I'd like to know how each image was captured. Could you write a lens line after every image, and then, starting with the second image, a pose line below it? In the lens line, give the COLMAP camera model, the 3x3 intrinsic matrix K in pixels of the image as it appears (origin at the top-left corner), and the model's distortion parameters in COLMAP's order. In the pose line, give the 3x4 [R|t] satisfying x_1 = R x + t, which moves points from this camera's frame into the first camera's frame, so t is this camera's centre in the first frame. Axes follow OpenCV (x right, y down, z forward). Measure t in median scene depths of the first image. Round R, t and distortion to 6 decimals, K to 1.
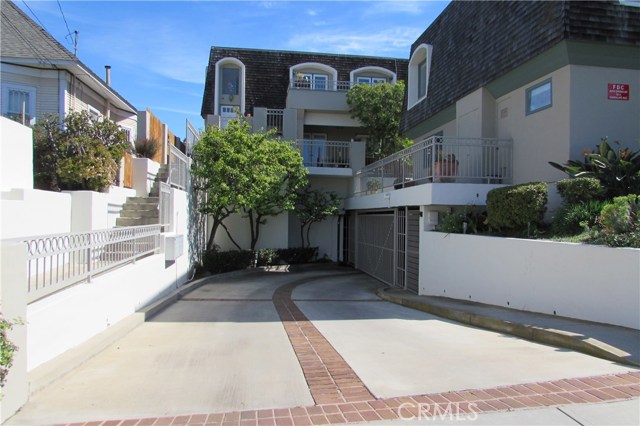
lens RADIAL K [[449.1, 0, 318.6], [0, 449.1, 212.2], [0, 0, 1]] dist [-0.031709, 0.003269]
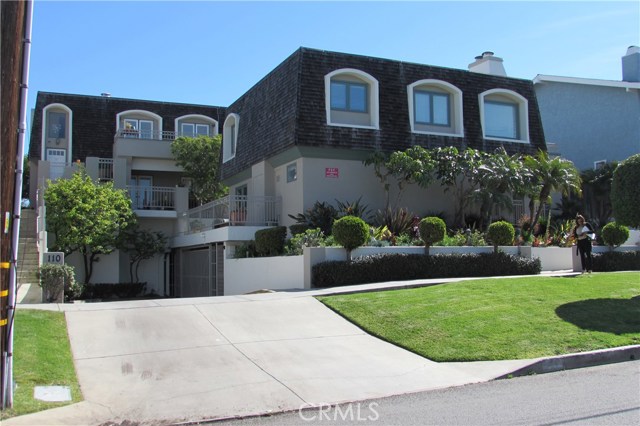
lens RADIAL K [[661.0, 0, 321.4], [0, 661.0, 214.7], [0, 0, 1]] dist [-0.076238, 0.000000]
pose [[0.960168, -0.006778, 0.279343, -0.039422], [0.025082, 0.997761, -0.062006, 0.024277], [-0.278297, 0.066543, 0.958187, -0.699900]]
